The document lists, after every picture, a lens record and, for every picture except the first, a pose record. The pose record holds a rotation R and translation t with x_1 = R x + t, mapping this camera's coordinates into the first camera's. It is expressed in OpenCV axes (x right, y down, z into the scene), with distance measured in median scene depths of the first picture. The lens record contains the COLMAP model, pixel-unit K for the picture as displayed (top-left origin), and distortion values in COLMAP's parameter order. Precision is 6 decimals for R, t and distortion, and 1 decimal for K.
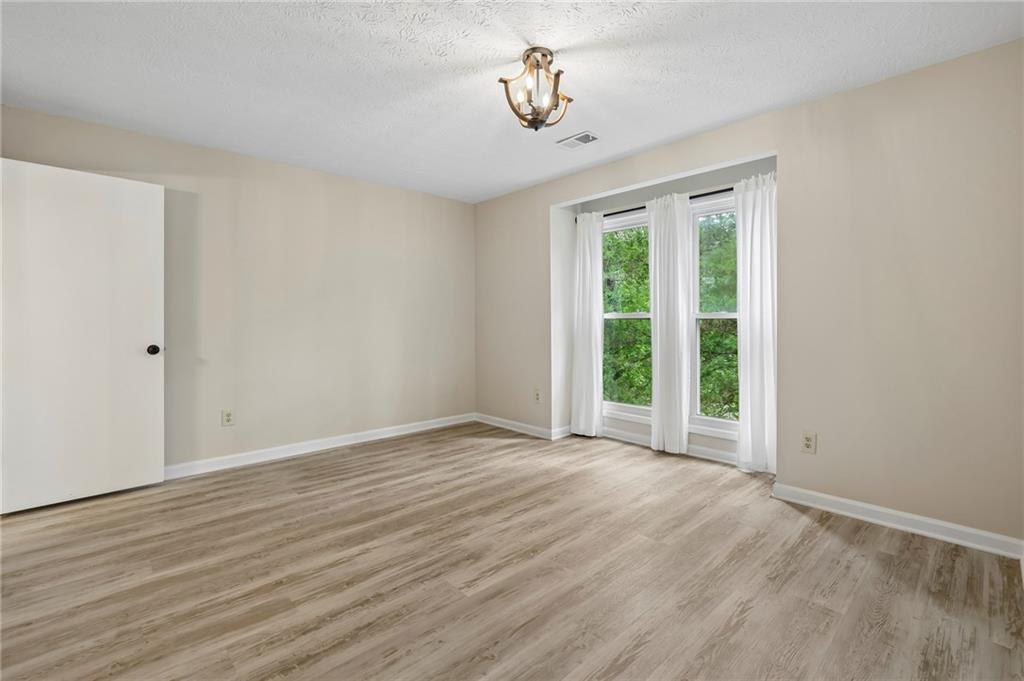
lens RADIAL K [[463.1, 0, 525.9], [0, 463.1, 335.8], [0, 0, 1]] dist [-0.003198, 0.000181]
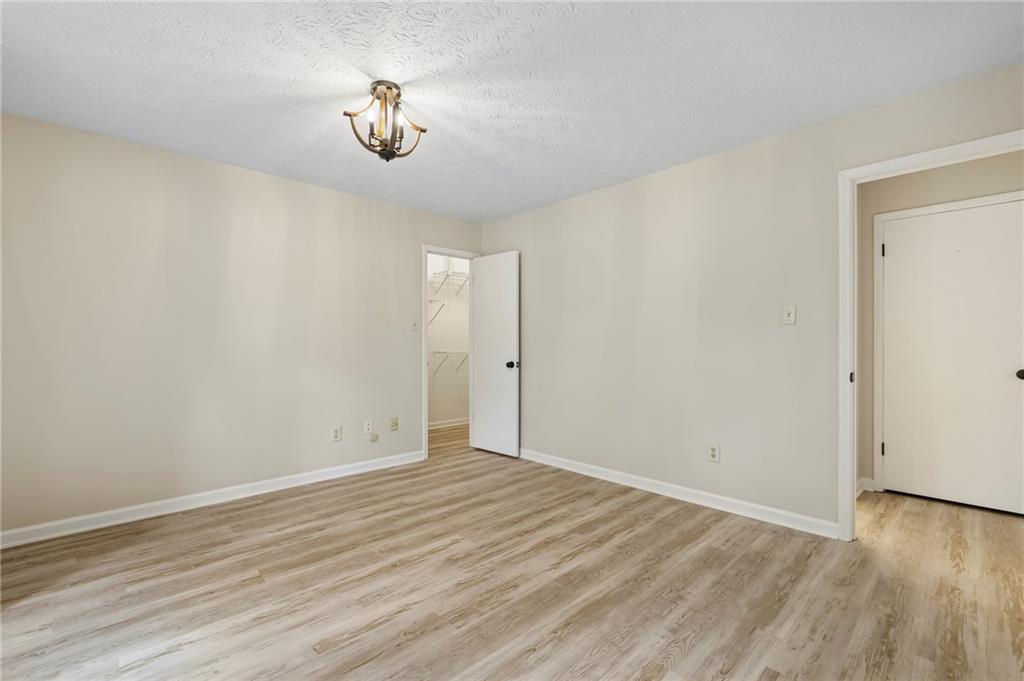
lens RADIAL K [[437.8, 0, 511.6], [0, 437.8, 344.0], [0, 0, 1]] dist [-0.006629, 0.000157]
pose [[-0.999910, 0.004605, 0.012632, -0.248427], [0.005051, 0.999359, 0.035453, -0.065928], [-0.012461, 0.035513, -0.999292, 1.861166]]
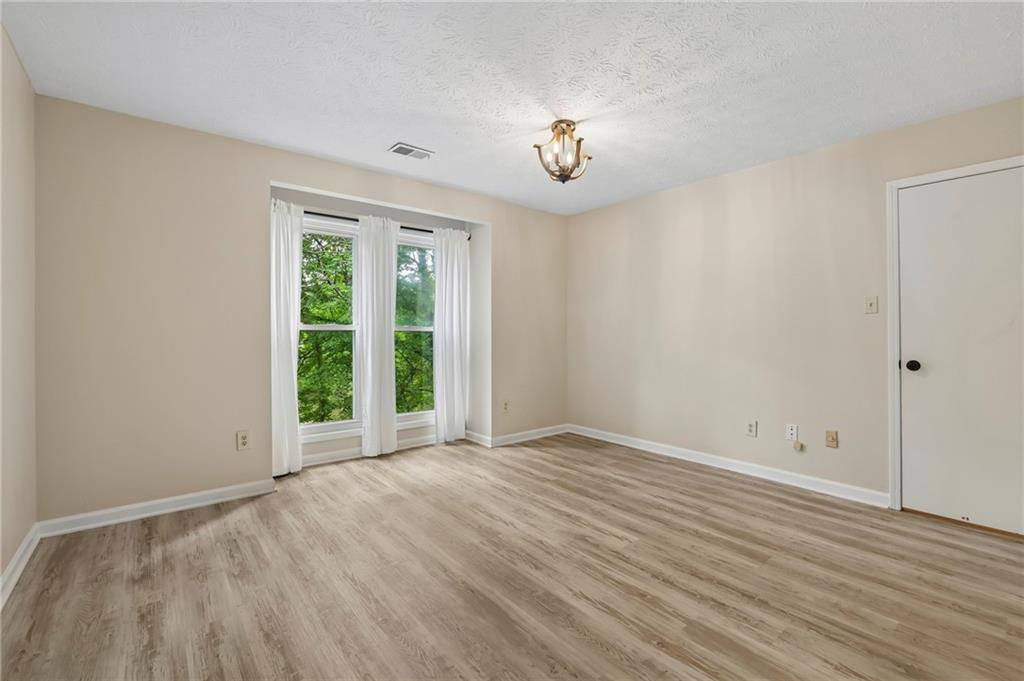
lens RADIAL K [[437.8, 0, 511.6], [0, 437.8, 344.0], [0, 0, 1]] dist [-0.006629, 0.000157]
pose [[0.075015, -0.025736, 0.996850, -1.109796], [0.031719, 0.999223, 0.023410, -0.033873], [-0.996678, 0.029863, 0.075773, 0.995412]]
